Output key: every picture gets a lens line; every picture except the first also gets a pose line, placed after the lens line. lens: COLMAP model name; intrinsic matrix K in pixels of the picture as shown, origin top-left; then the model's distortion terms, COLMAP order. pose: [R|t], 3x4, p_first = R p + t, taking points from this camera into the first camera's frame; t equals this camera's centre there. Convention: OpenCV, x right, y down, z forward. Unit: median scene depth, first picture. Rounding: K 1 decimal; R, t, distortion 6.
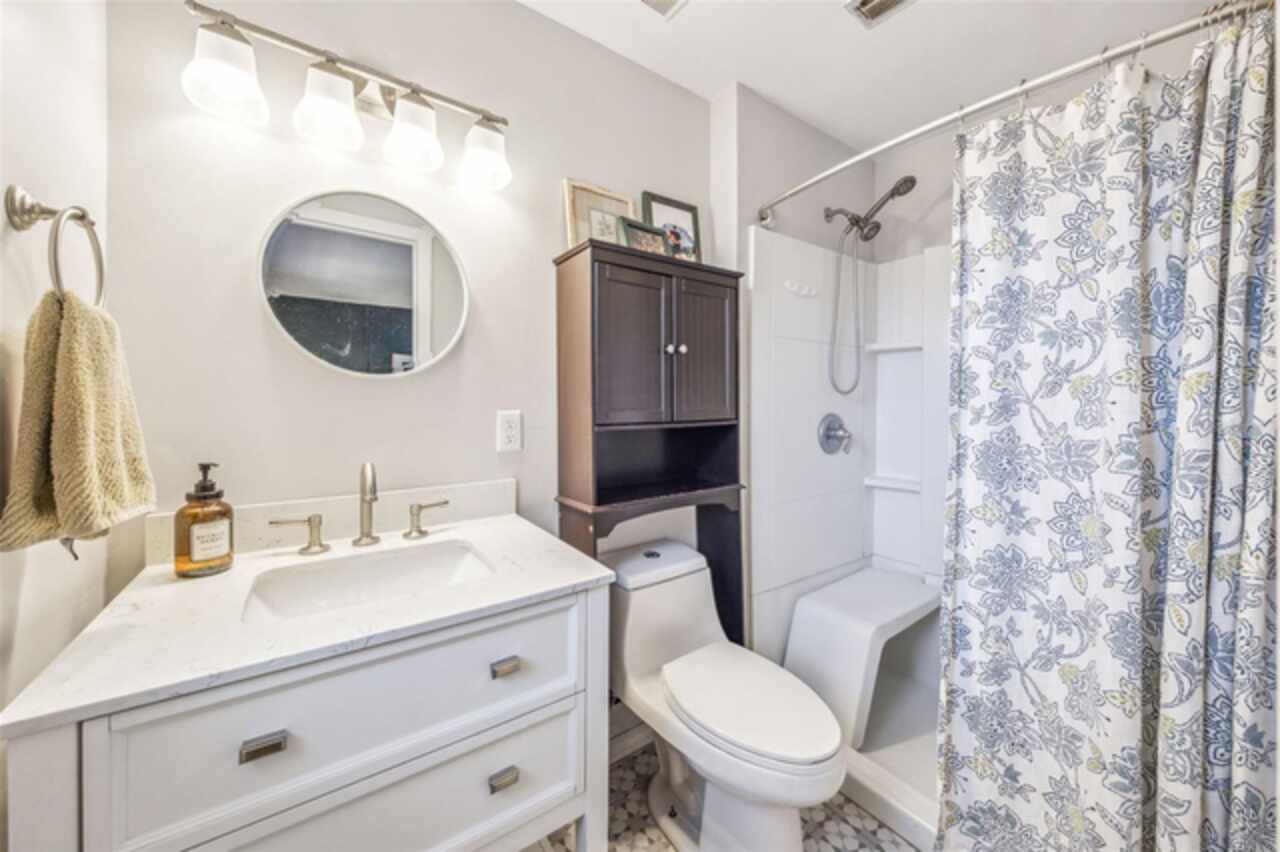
lens RADIAL K [[458.5, 0, 648.4], [0, 458.5, 400.6], [0, 0, 1]] dist [0.003028, 0.000026]
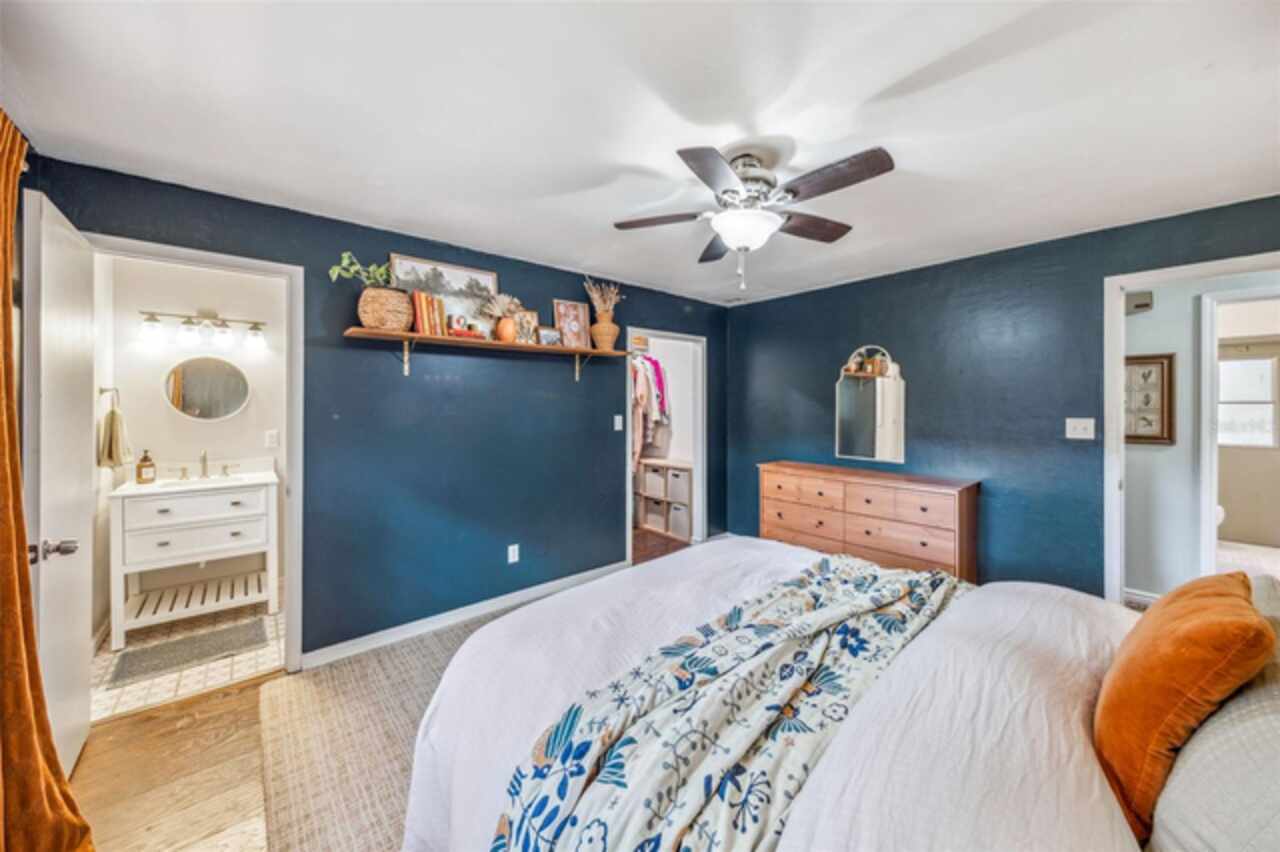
lens RADIAL K [[458.5, 0, 646.3], [0, 458.5, 409.5], [0, 0, 1]] dist [0.003028, 0.000026]
pose [[0.995843, -0.000127, 0.091087, 2.382370], [-0.000701, 0.999959, 0.009055, -0.194030], [-0.091084, -0.009081, 0.995802, -2.690519]]
